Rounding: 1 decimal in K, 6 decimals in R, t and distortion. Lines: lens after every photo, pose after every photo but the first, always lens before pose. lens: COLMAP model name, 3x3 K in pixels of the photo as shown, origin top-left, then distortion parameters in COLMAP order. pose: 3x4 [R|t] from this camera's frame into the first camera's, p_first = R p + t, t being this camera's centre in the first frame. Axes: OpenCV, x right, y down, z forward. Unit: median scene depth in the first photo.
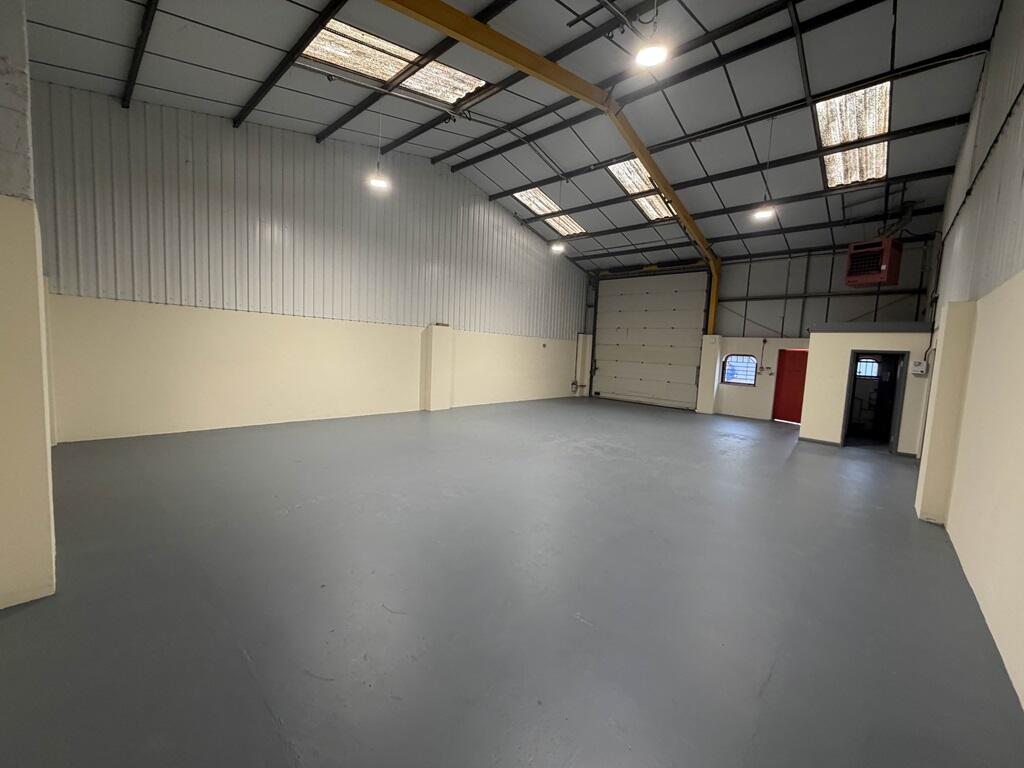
lens RADIAL K [[403.8, 0, 503.9], [0, 403.8, 377.6], [0, 0, 1]] dist [0.013263, 0.001345]
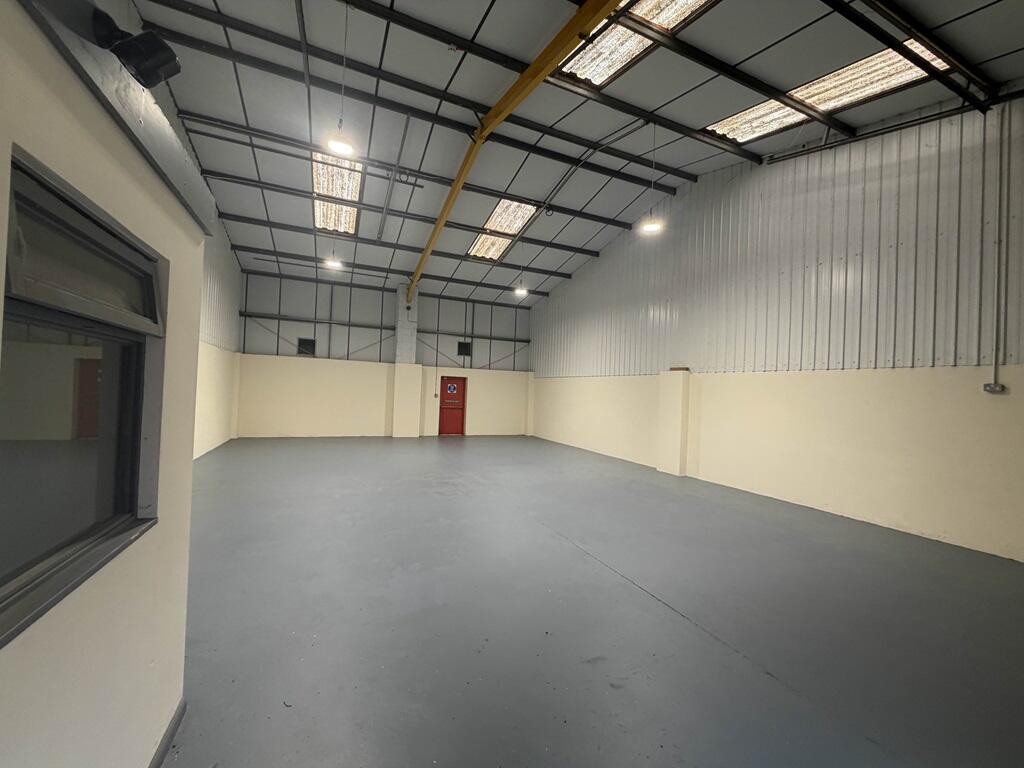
lens RADIAL K [[403.8, 0, 521.0], [0, 403.8, 385.1], [0, 0, 1]] dist [0.013263, 0.001345]
pose [[0.393721, -0.028444, 0.918790, -0.760406], [0.050606, 0.998676, 0.009231, -0.092969], [-0.917836, 0.042862, 0.394639, 0.700769]]
